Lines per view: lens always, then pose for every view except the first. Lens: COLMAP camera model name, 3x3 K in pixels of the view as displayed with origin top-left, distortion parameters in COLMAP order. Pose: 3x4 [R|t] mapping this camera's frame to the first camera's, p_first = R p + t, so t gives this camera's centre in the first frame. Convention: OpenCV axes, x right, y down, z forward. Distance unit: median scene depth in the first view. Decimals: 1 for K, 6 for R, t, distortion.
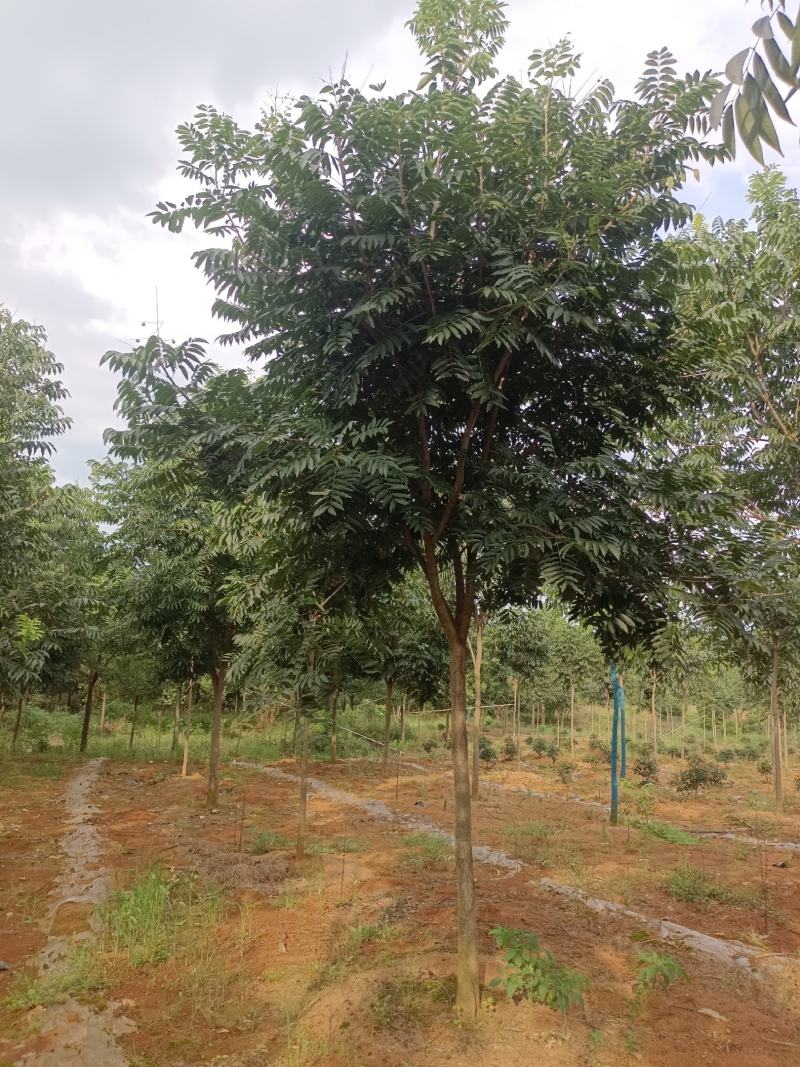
lens RADIAL K [[761.3, 0, 400.0], [0, 761.3, 533.5], [0, 0, 1]] dist [0.001827, -0.007574]
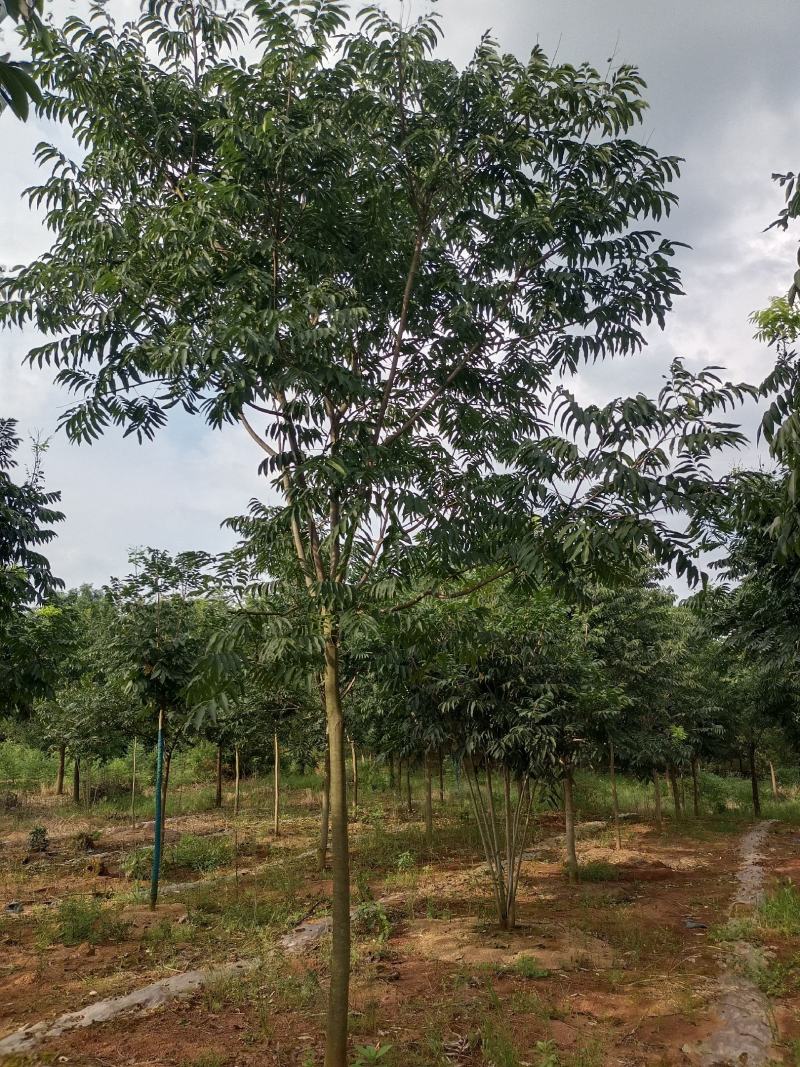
lens RADIAL K [[761.3, 0, 400.0], [0, 761.3, 533.5], [0, 0, 1]] dist [0.001827, -0.007574]
pose [[0.687511, -0.226285, -0.690018, 0.195346], [0.171647, 0.973922, -0.148365, -0.087890], [0.705597, -0.016437, 0.708423, -0.347294]]
